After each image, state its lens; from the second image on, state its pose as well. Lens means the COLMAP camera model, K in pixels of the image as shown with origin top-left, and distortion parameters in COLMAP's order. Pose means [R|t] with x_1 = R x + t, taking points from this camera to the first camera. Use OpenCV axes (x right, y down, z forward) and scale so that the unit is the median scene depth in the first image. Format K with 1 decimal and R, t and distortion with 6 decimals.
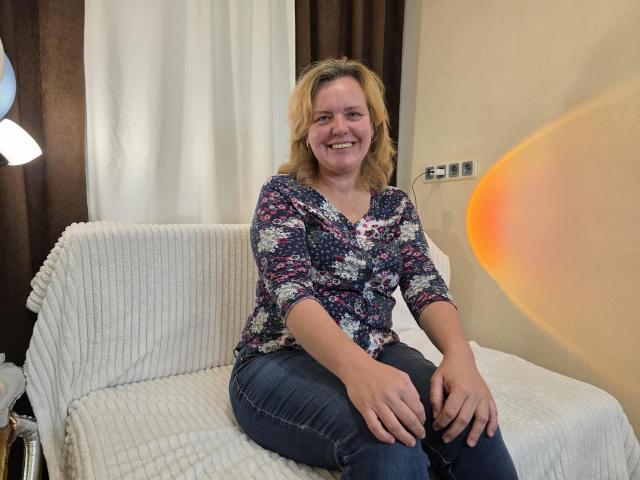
lens RADIAL K [[475.8, 0, 324.8], [0, 475.8, 243.5], [0, 0, 1]] dist [-0.000799, -0.010819]
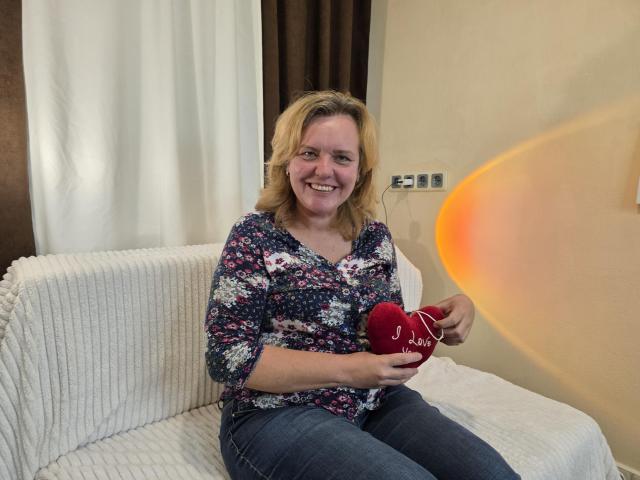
lens RADIAL K [[475.8, 0, 324.8], [0, 475.8, 243.5], [0, 0, 1]] dist [-0.000799, -0.010819]
pose [[0.988719, -0.016174, 0.148904, -0.124868], [0.008221, 0.998514, 0.053874, -0.124317], [-0.149555, -0.052042, 0.987383, 0.072544]]
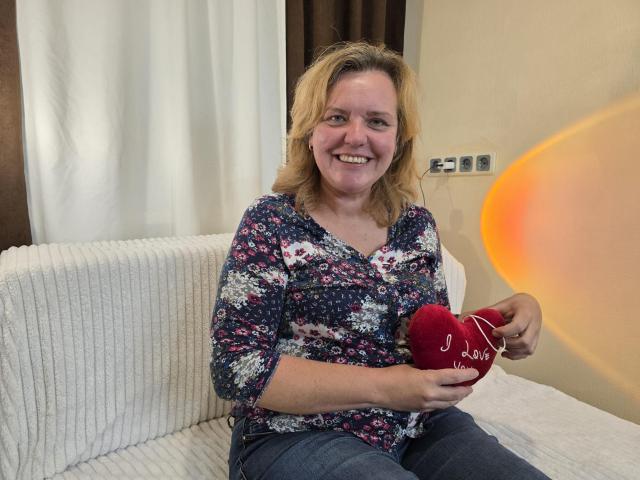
lens RADIAL K [[475.5, 0, 320.0], [0, 475.5, 240.0], [0, 0, 1]] dist [-0.005116, -0.005954]
pose [[0.996823, -0.014175, 0.078382, -0.104258], [0.009699, 0.998316, 0.057200, -0.105331], [-0.079061, -0.056258, 0.995281, 0.227607]]
